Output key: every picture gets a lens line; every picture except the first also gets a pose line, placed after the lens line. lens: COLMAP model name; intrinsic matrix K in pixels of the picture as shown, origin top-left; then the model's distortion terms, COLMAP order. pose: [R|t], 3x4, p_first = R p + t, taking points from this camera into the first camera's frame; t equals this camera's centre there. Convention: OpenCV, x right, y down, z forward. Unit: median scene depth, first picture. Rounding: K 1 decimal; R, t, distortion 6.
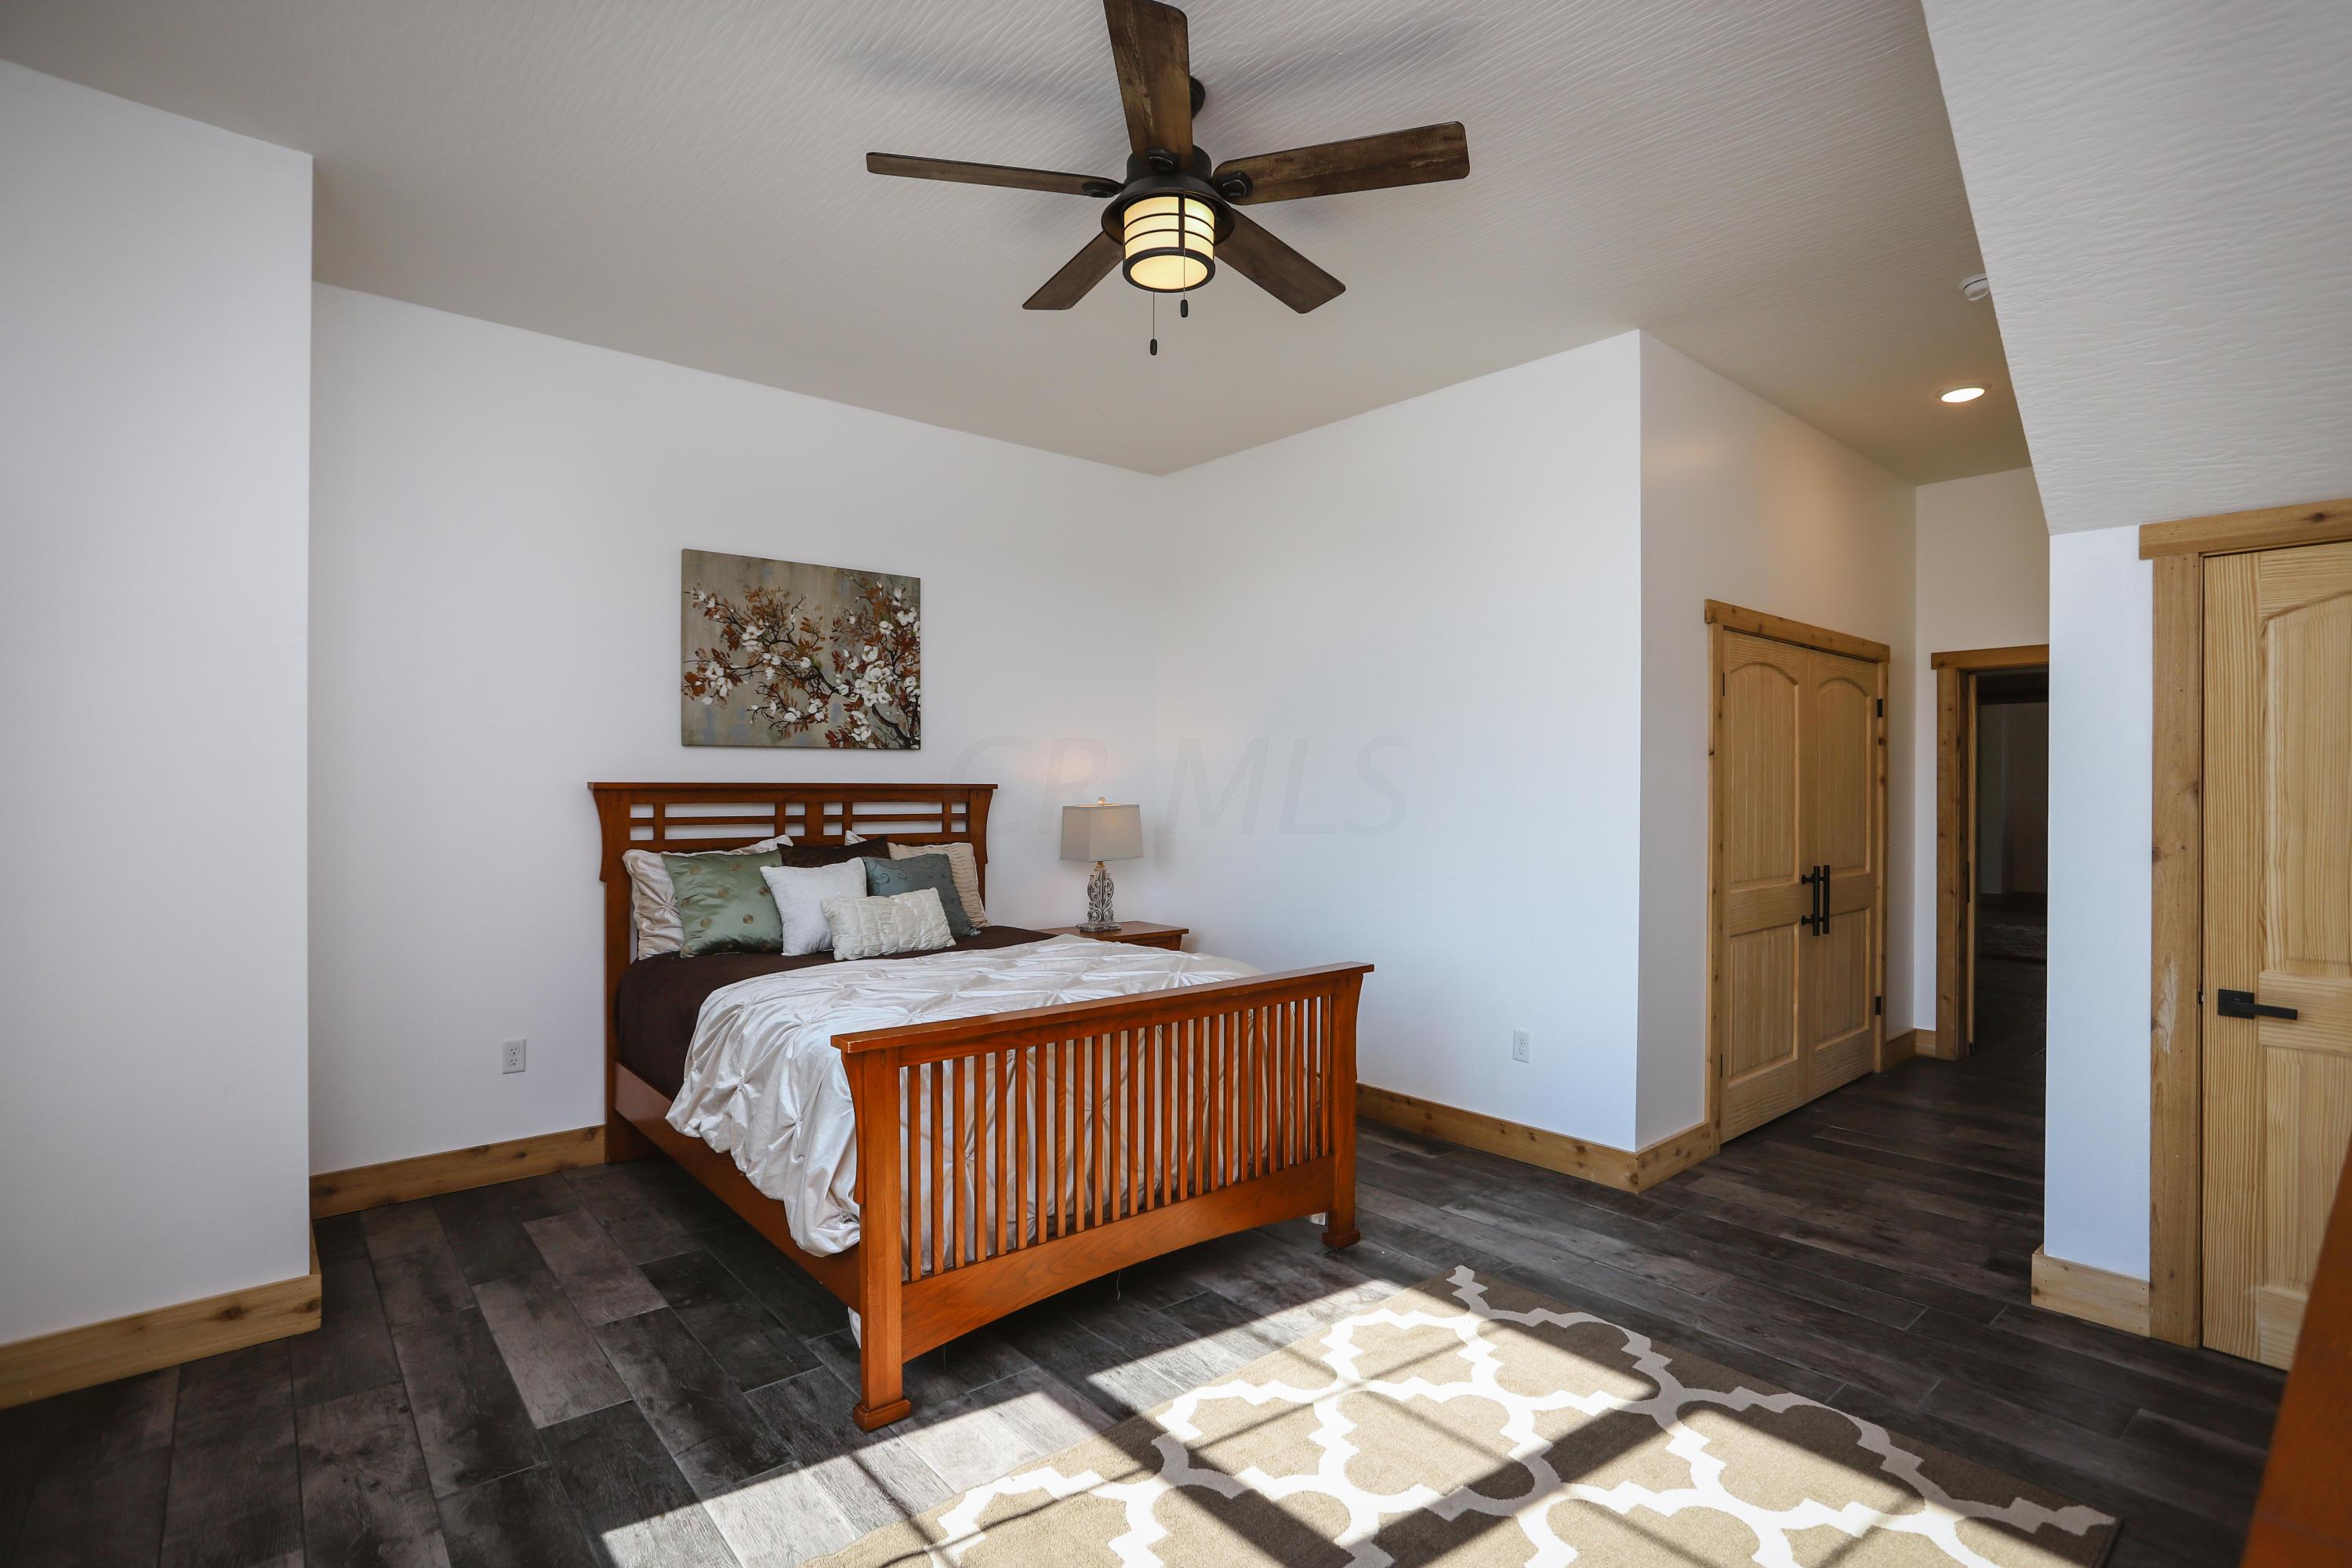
lens RADIAL K [[1113.7, 0, 1184.0], [0, 1113.7, 784.5], [0, 0, 1]] dist [-0.032256, 0.005032]
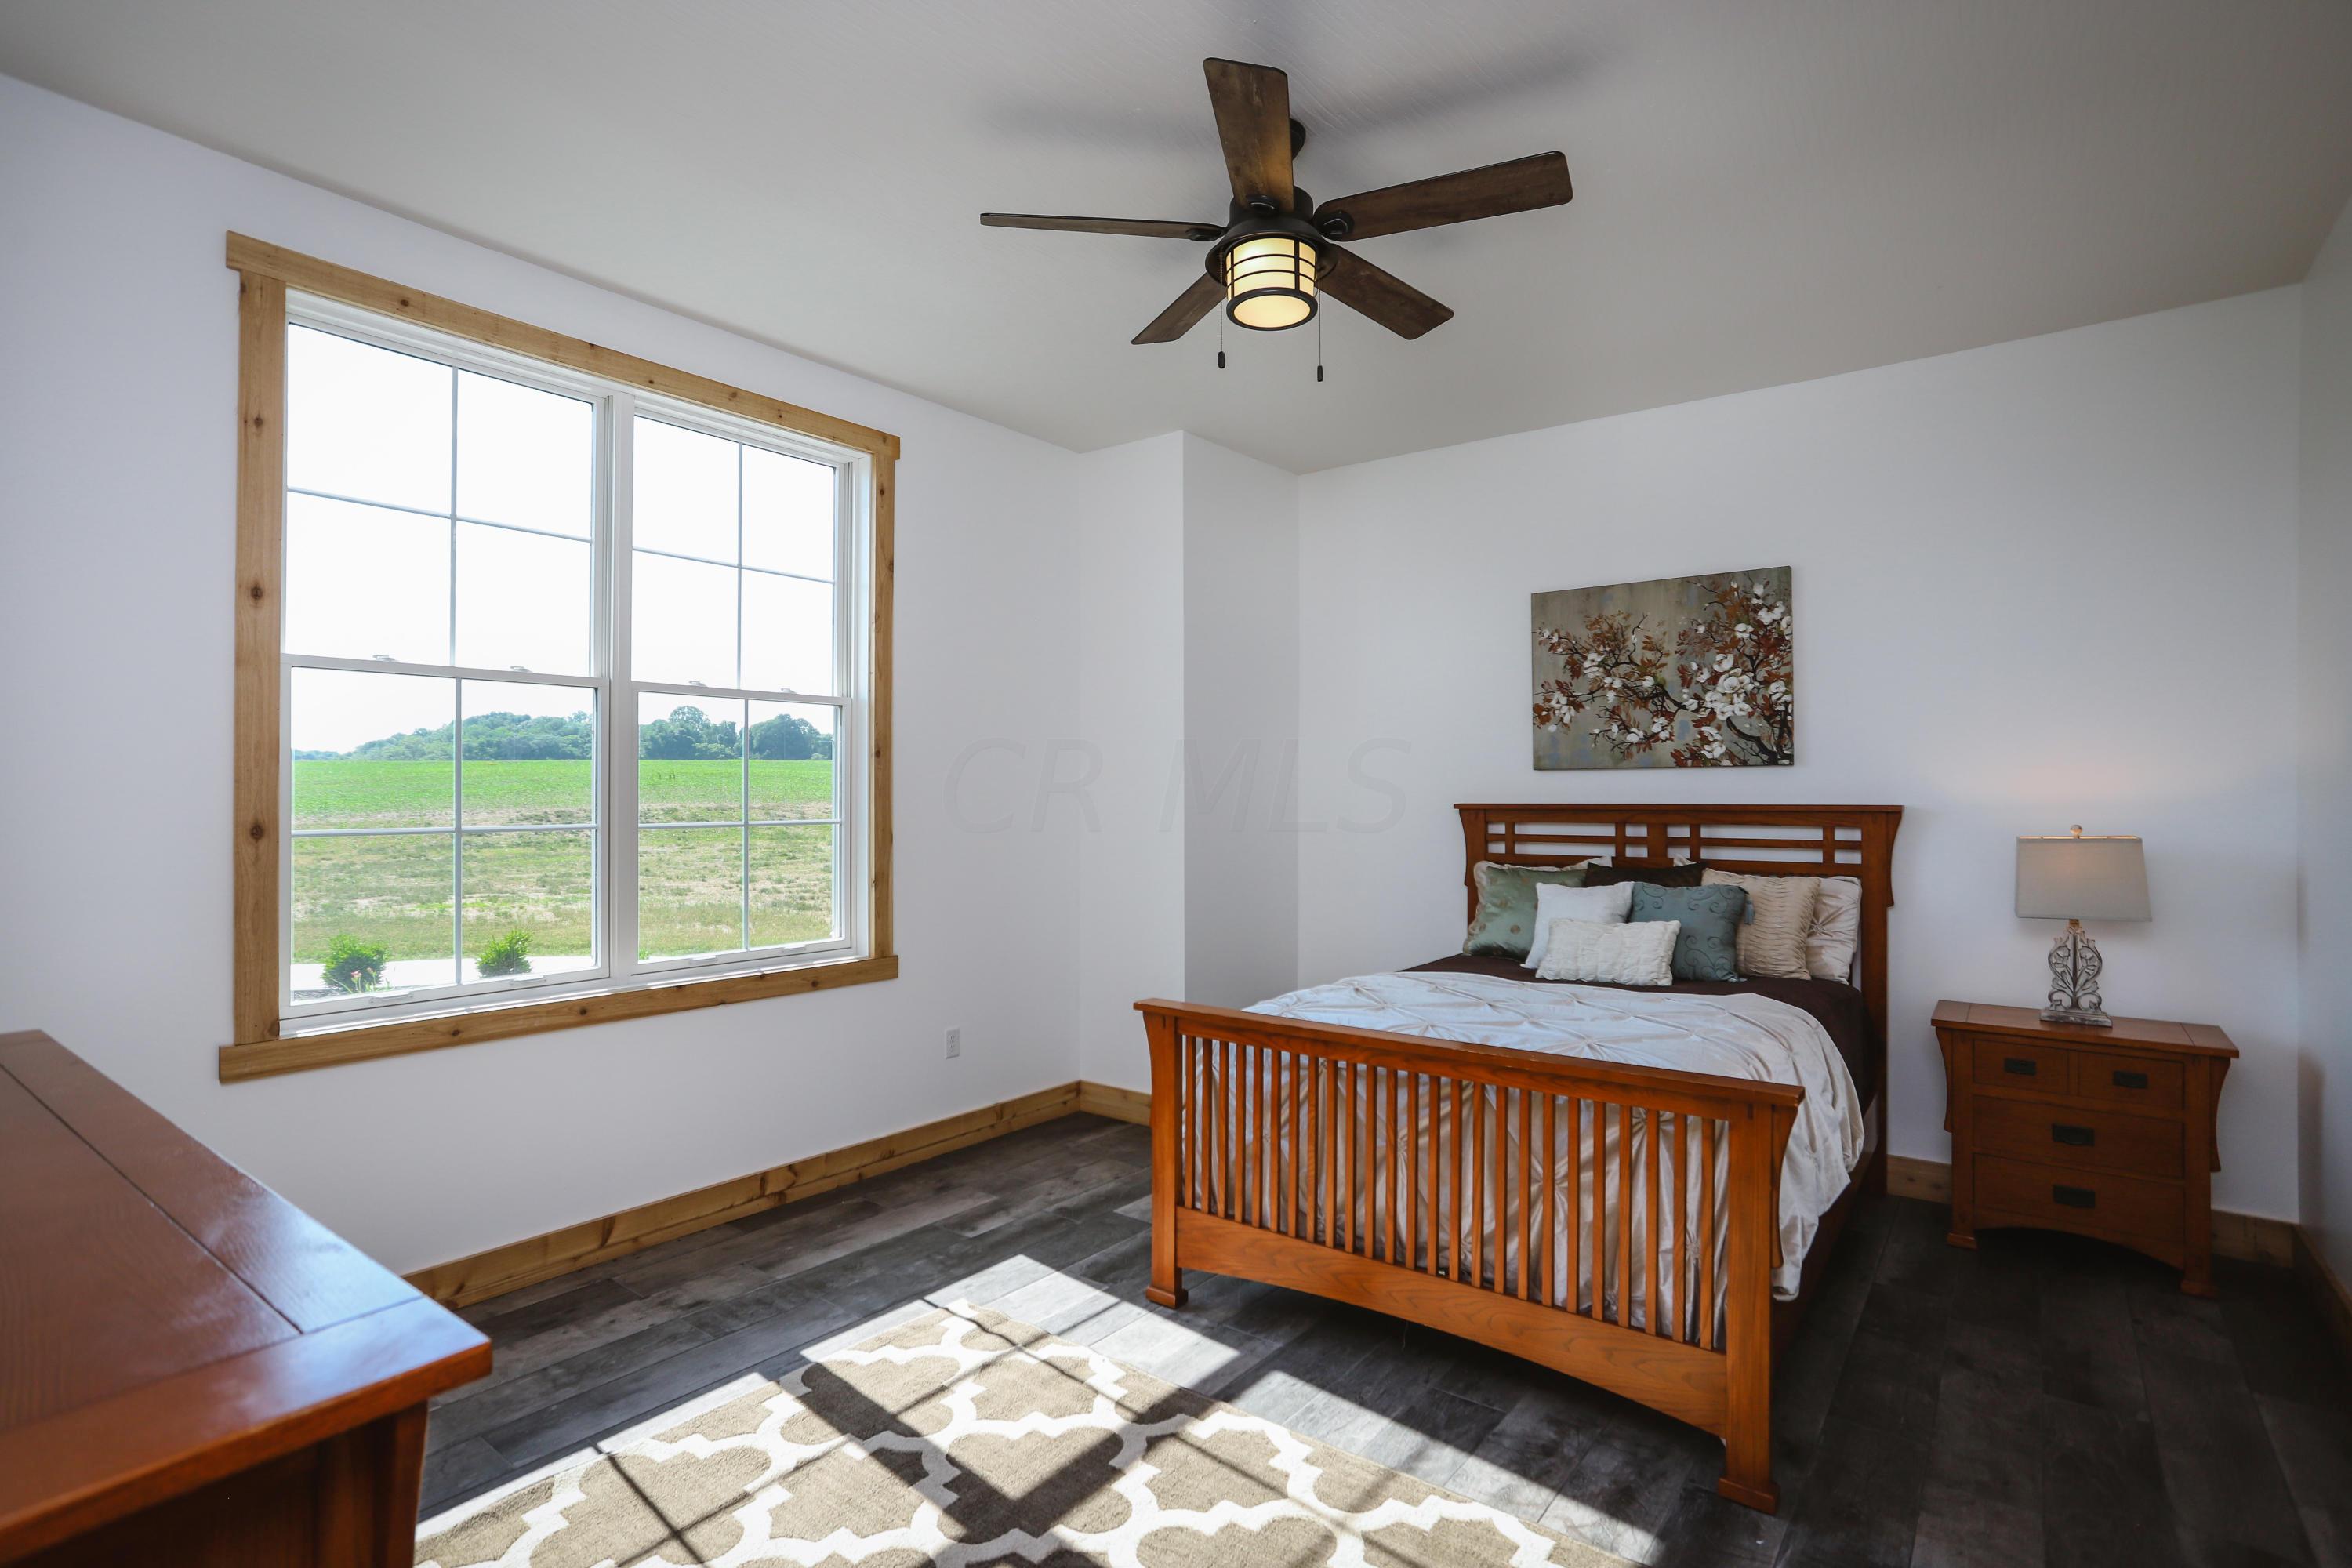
lens RADIAL K [[1113.7, 0, 1185.2], [0, 1113.7, 778.5], [0, 0, 1]] dist [-0.032256, 0.005032]
pose [[0.220691, -0.016997, -0.975196, 0.546800], [0.000212, 0.999849, -0.017379, -0.006986], [0.975344, 0.003628, 0.220662, 0.397470]]
